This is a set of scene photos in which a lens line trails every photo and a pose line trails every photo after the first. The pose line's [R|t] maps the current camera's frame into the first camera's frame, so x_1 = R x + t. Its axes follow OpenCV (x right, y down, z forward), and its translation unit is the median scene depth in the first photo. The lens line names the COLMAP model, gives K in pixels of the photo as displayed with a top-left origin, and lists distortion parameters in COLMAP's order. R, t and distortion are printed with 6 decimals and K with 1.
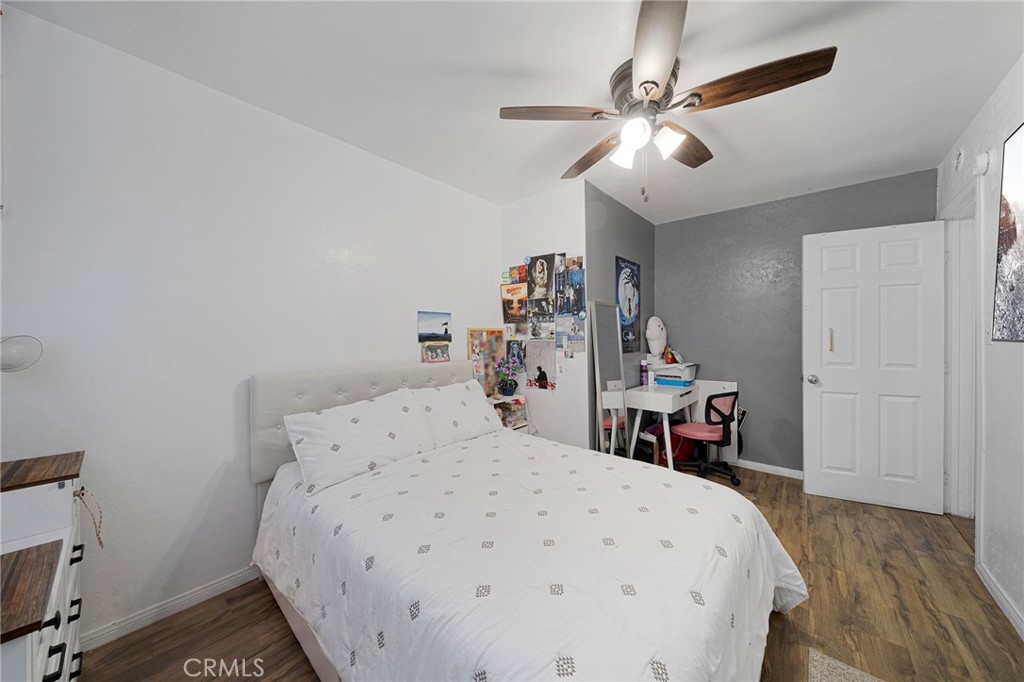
lens RADIAL K [[349.8, 0, 504.5], [0, 349.8, 344.7], [0, 0, 1]] dist [-0.000174, -0.000081]
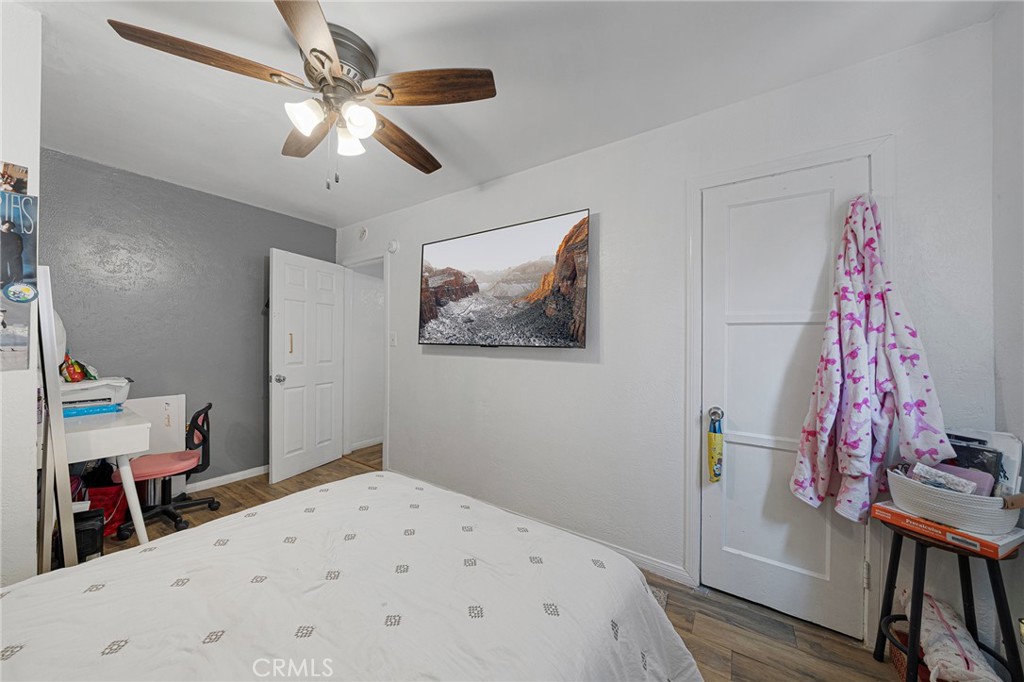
lens RADIAL K [[345.5, 0, 512.0], [0, 345.5, 341.0], [0, 0, 1]] dist [-0.000105, -0.000022]
pose [[-0.125802, 0.005660, 0.992039, -0.344682], [0.011905, 0.999920, -0.004195, -0.009140], [-0.991984, 0.011282, -0.125860, 0.434960]]
